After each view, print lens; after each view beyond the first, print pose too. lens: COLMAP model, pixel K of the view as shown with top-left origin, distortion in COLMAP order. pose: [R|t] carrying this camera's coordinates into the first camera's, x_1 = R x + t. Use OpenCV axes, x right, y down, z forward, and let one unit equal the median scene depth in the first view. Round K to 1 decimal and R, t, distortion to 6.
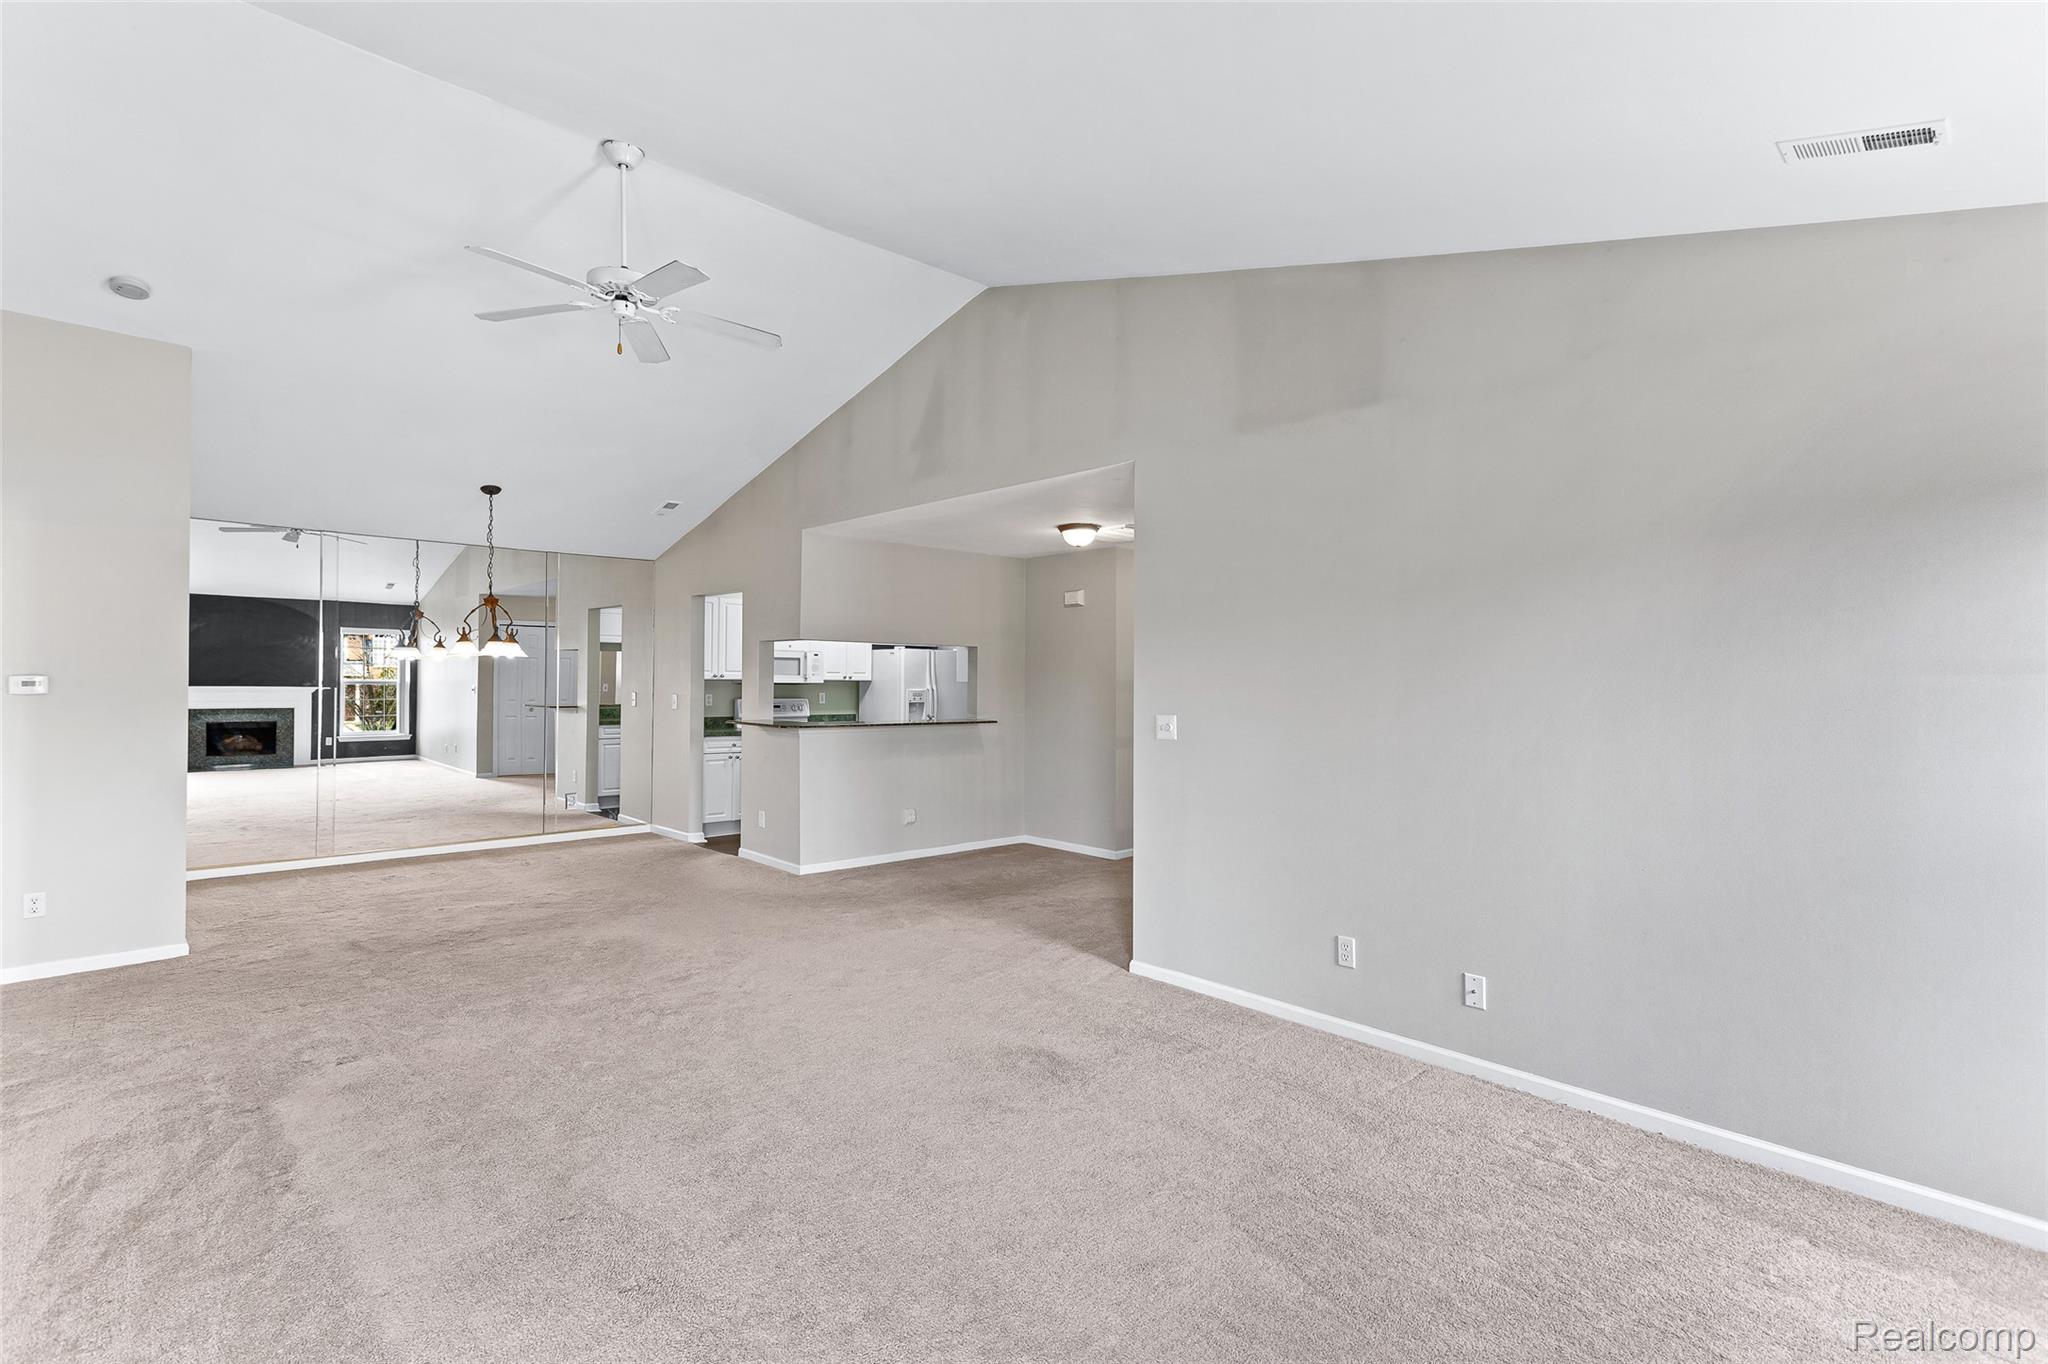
lens RADIAL K [[968.2, 0, 1016.6], [0, 968.2, 665.3], [0, 0, 1]] dist [0.026532, 0.000250]
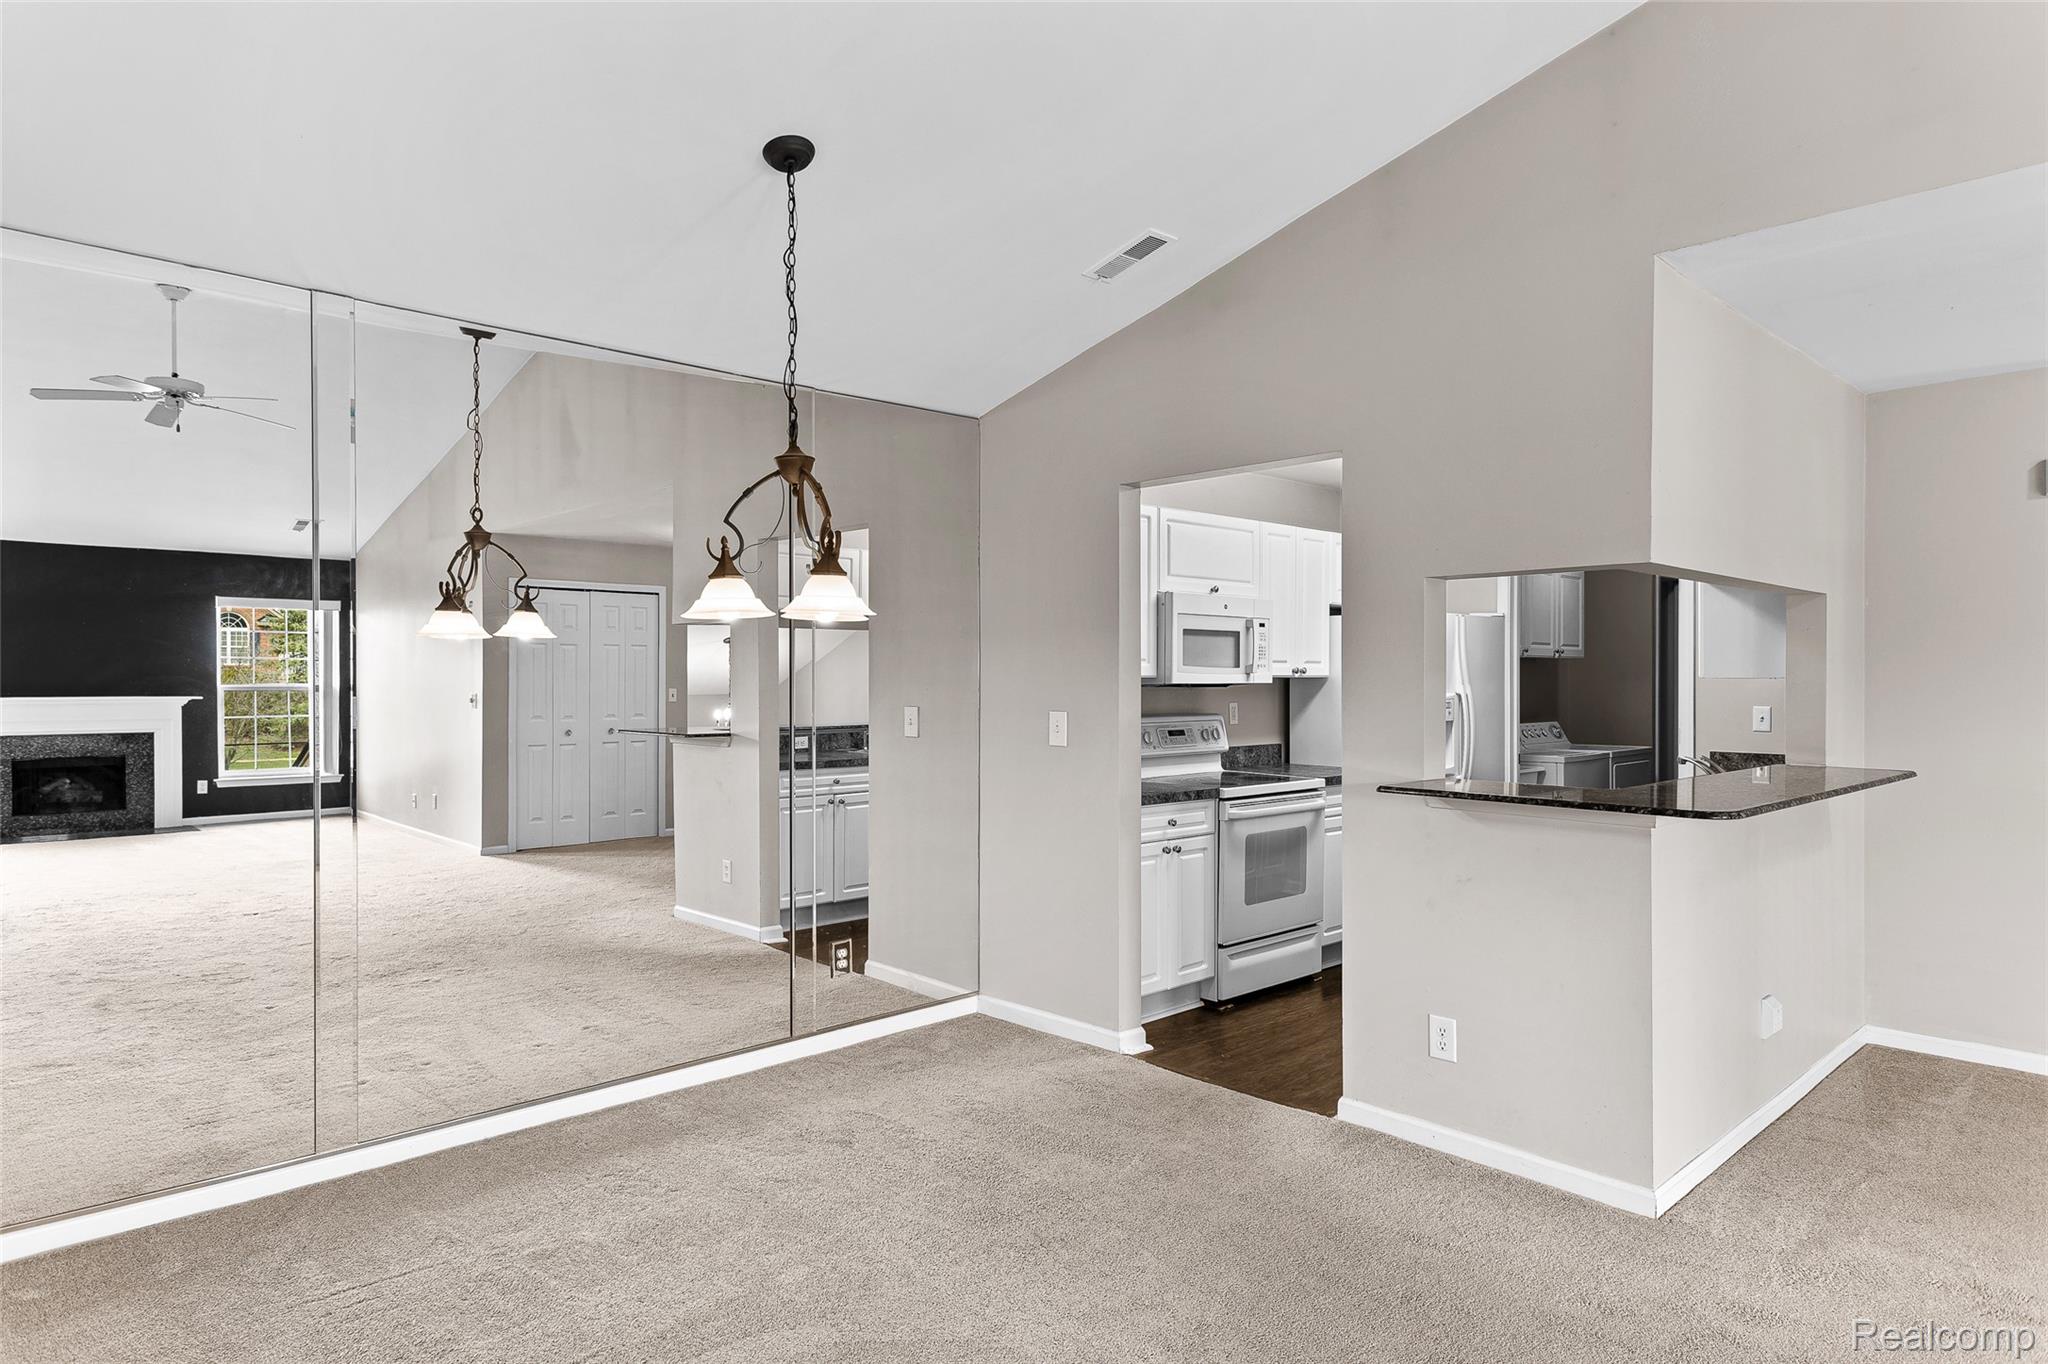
lens RADIAL K [[1205.4, 0, 1010.7], [0, 1205.4, 680.4], [0, 0, 1]] dist [0.006490, -0.001716]
pose [[0.999939, -0.009088, 0.006289, -0.313425], [0.008972, 0.999792, 0.018289, 0.004294], [-0.006454, -0.018232, 0.999813, 0.375103]]
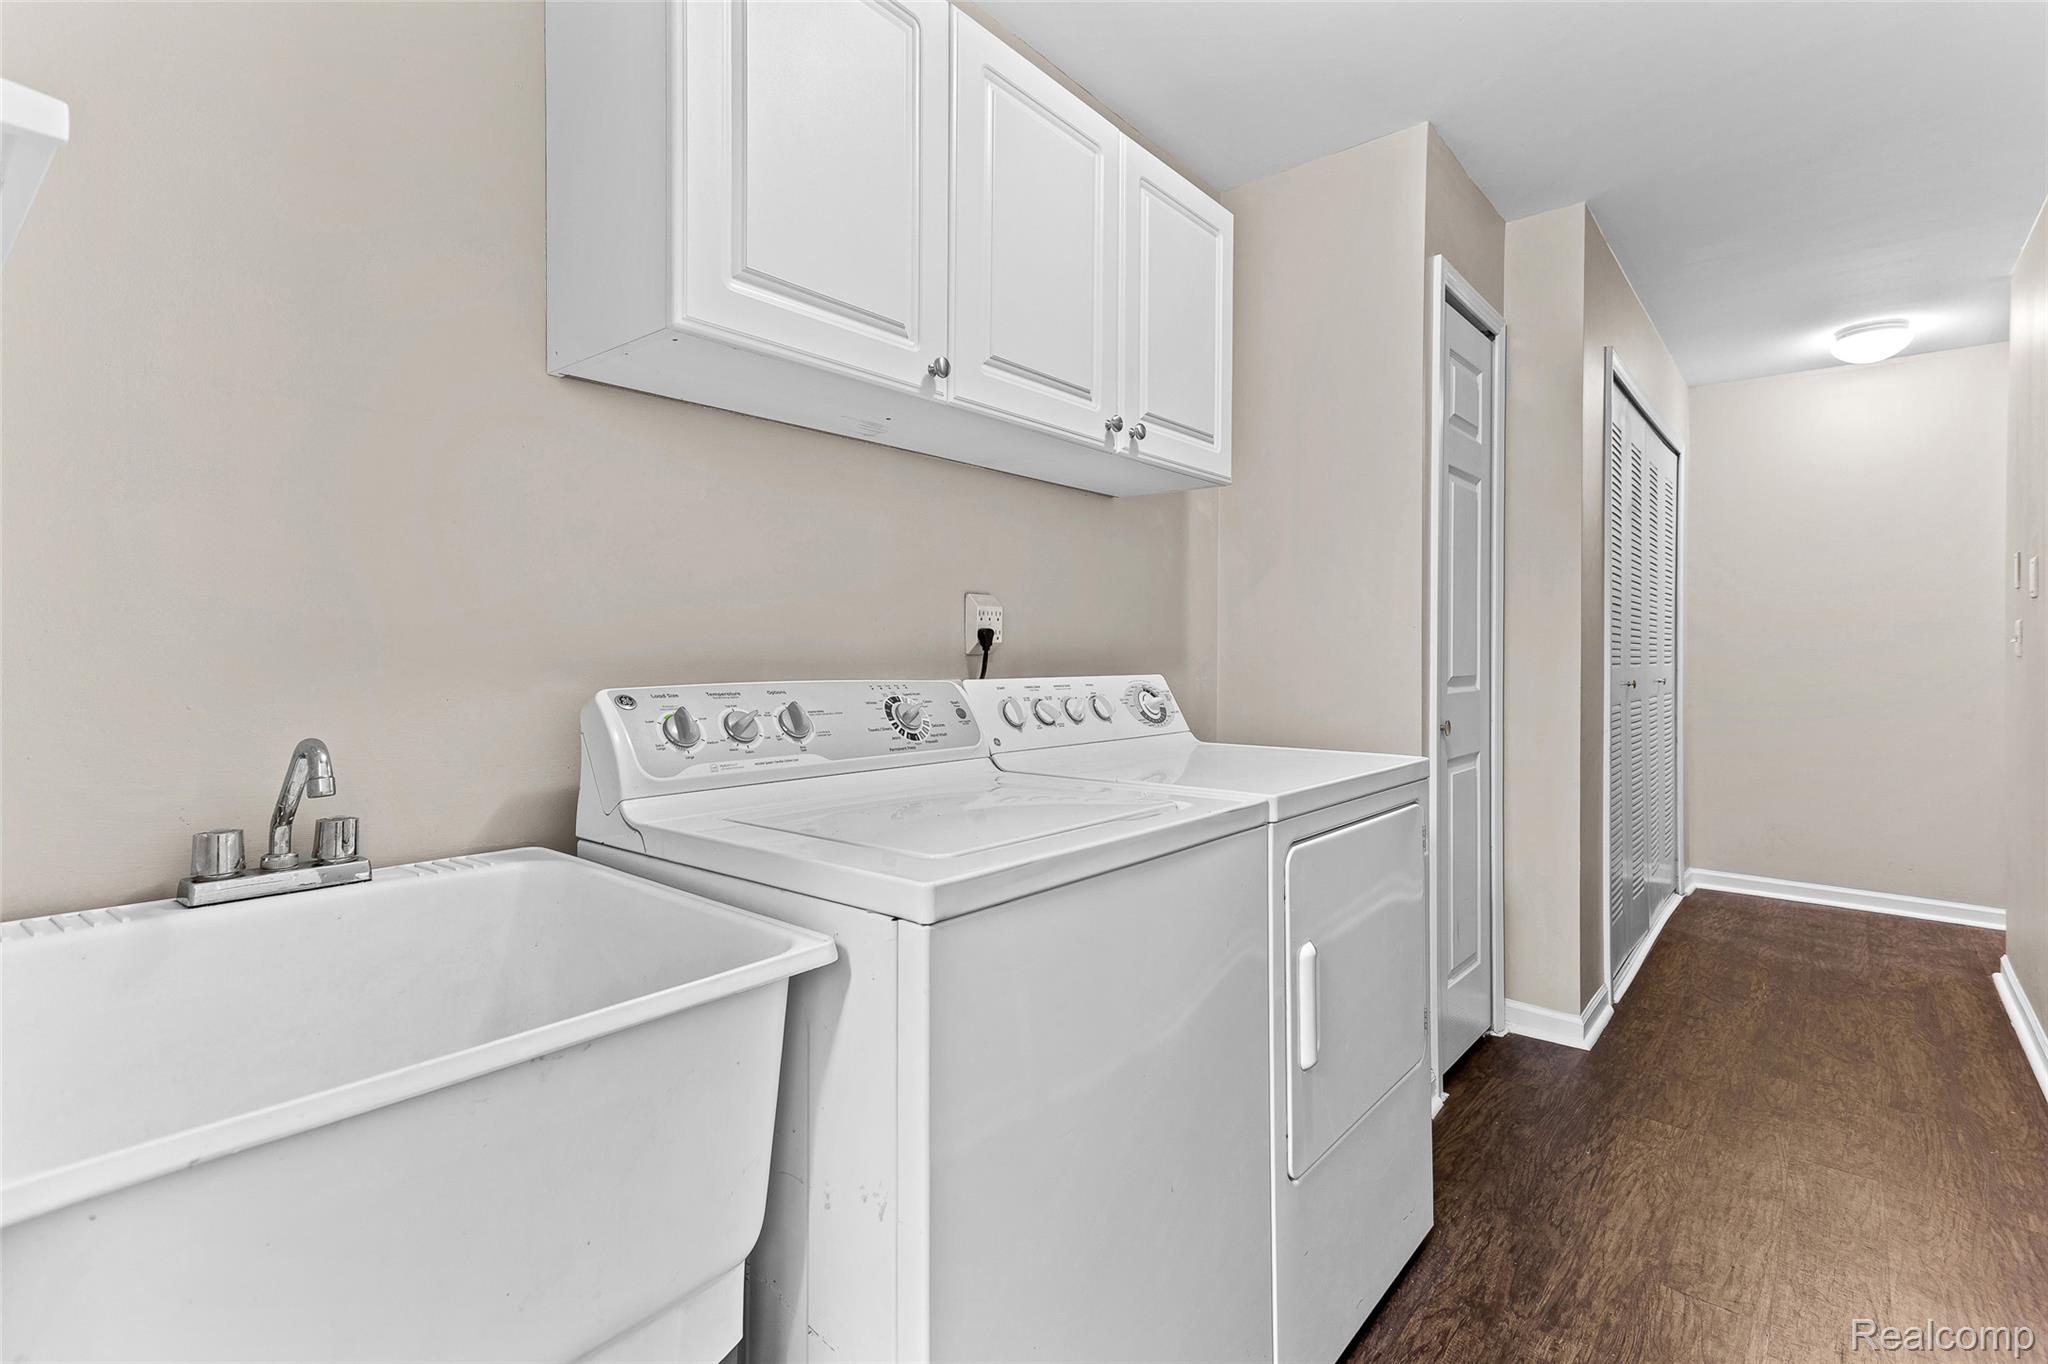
lens RADIAL K [[957.1, 0, 1016.7], [0, 957.1, 664.2], [0, 0, 1]] dist [0.028383, 0.000347]
pose [[0.992462, -0.008866, 0.122233, -0.001536], [0.005941, 0.999688, 0.024276, 0.042174], [-0.122410, -0.023366, 0.992205, 0.967442]]
